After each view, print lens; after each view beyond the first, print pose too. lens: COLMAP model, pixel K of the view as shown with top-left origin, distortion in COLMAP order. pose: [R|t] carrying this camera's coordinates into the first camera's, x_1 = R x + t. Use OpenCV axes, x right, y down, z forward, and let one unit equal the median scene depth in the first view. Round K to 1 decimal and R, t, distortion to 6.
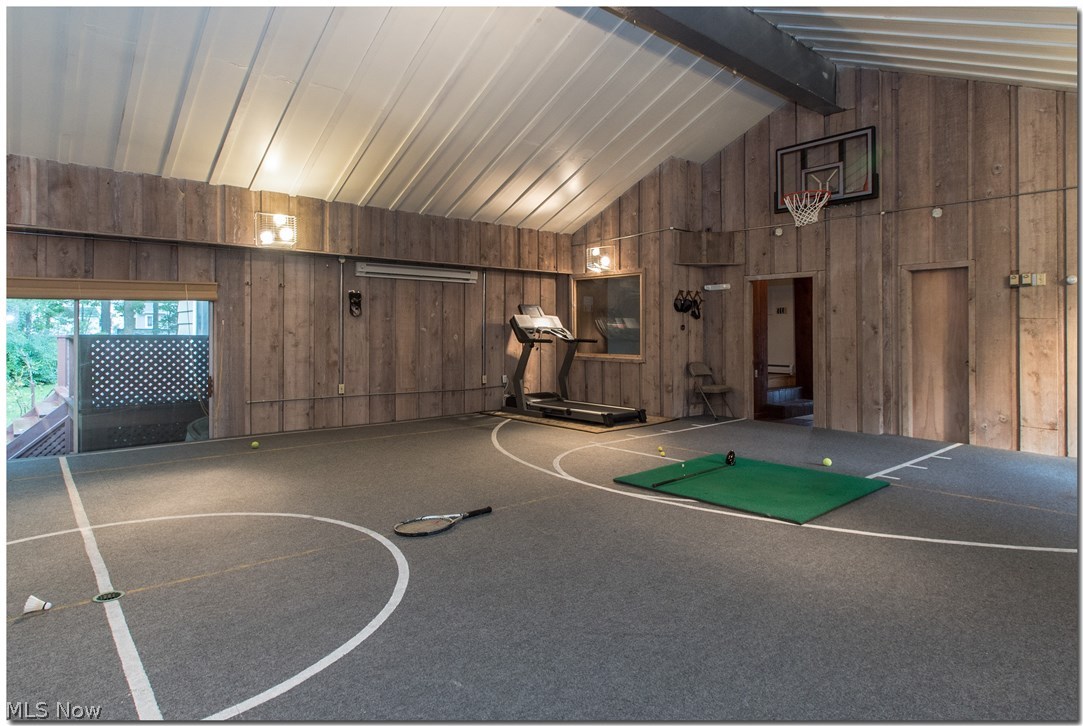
lens RADIAL K [[588.0, 0, 539.8], [0, 588.0, 336.7], [0, 0, 1]] dist [0.002333, -0.010606]
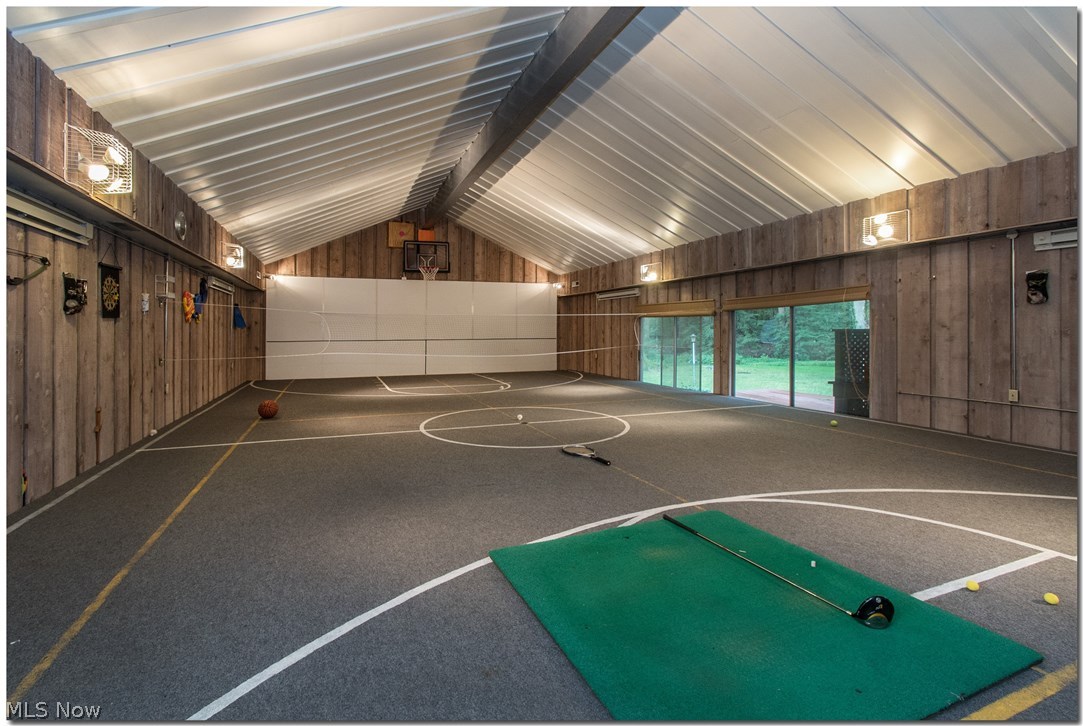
lens RADIAL K [[496.7, 0, 539.9], [0, 496.7, 329.1], [0, 0, 1]] dist [0.002037, 0.000364]
pose [[-0.292801, -0.000768, -0.956173, 0.544918], [0.002643, 0.999995, -0.001612, -0.002859], [0.956170, -0.003000, -0.292797, 0.629471]]
